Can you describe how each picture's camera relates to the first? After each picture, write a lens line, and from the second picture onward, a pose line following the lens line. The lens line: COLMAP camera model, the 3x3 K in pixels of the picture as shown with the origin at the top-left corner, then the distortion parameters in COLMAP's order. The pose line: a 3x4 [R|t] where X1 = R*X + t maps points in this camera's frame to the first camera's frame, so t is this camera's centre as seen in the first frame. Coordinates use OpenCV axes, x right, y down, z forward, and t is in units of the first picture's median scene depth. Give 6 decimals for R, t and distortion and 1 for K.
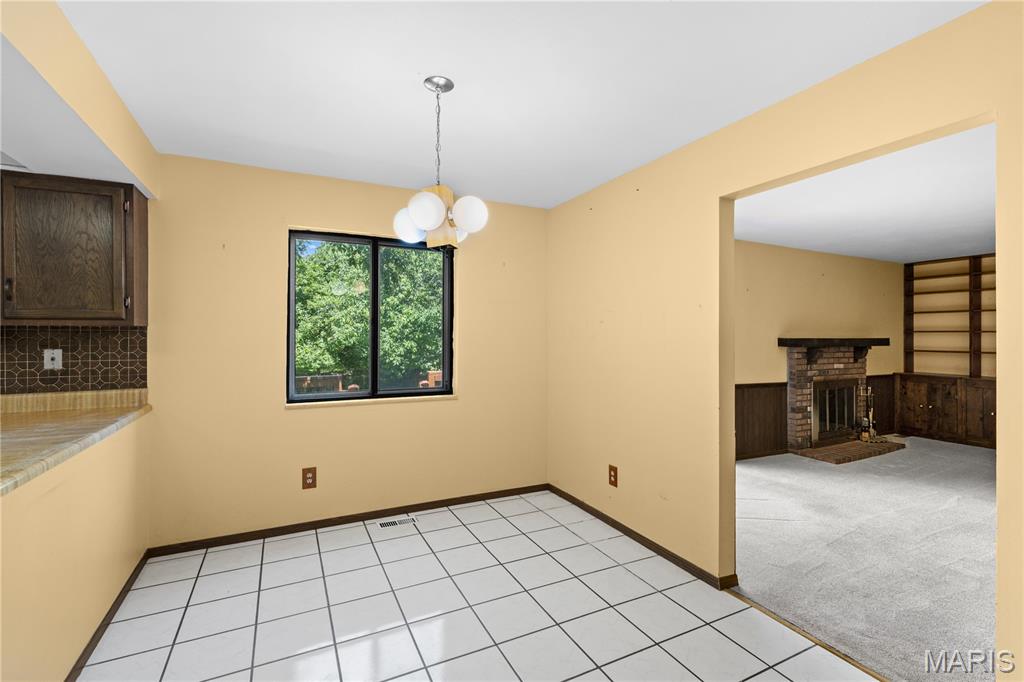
lens RADIAL K [[468.3, 0, 518.7], [0, 468.3, 337.1], [0, 0, 1]] dist [0.002106, 0.000038]
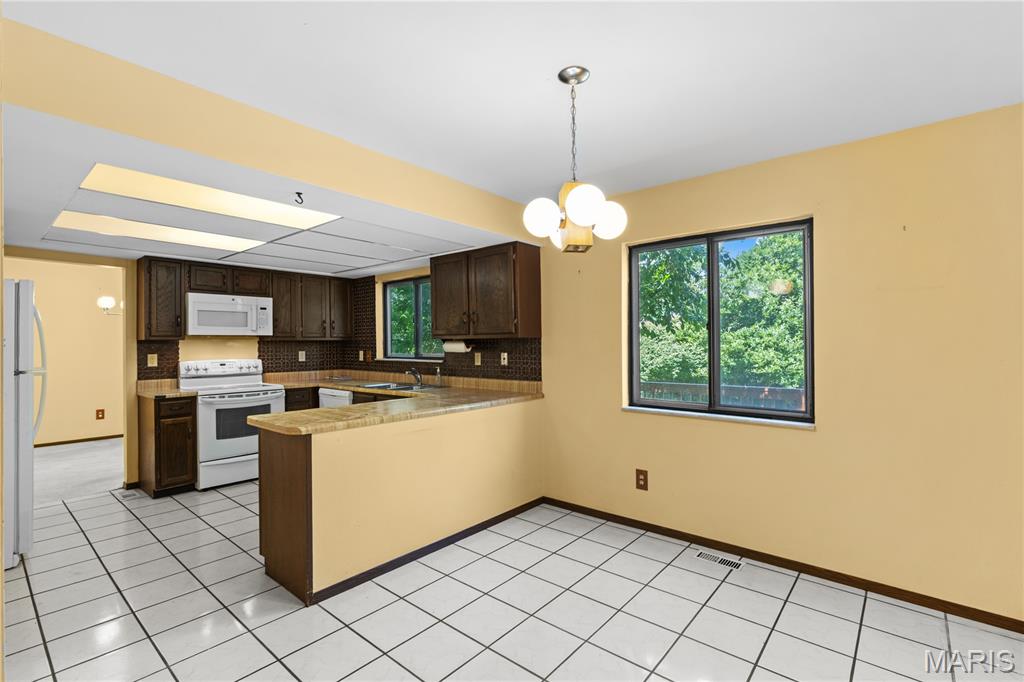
lens RADIAL K [[468.3, 0, 509.3], [0, 468.3, 341.7], [0, 0, 1]] dist [0.002106, 0.000038]
pose [[0.380458, -0.009803, -0.924746, 0.469406], [0.001873, 0.999950, -0.009830, 0.003369], [0.924796, 0.002007, 0.380457, 0.376768]]
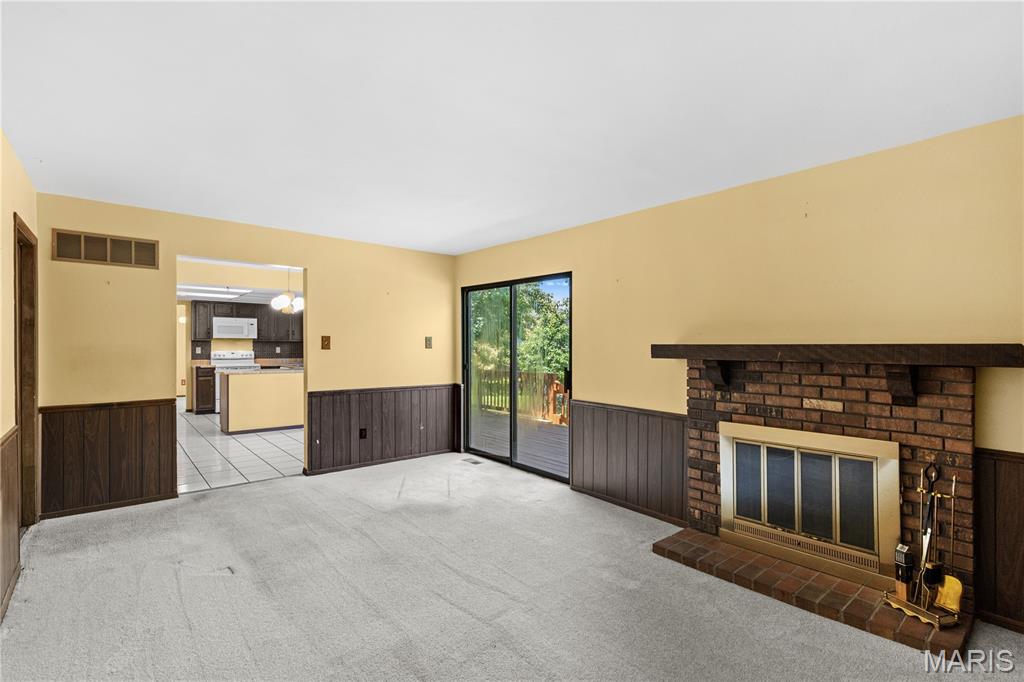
lens RADIAL K [[468.3, 0, 520.2], [0, 468.3, 351.9], [0, 0, 1]] dist [0.002106, 0.000038]
pose [[0.239422, 0.006009, -0.970897, 2.429411], [-0.012006, 0.999923, 0.003228, 0.025695], [0.970841, 0.010884, 0.239475, 1.354742]]
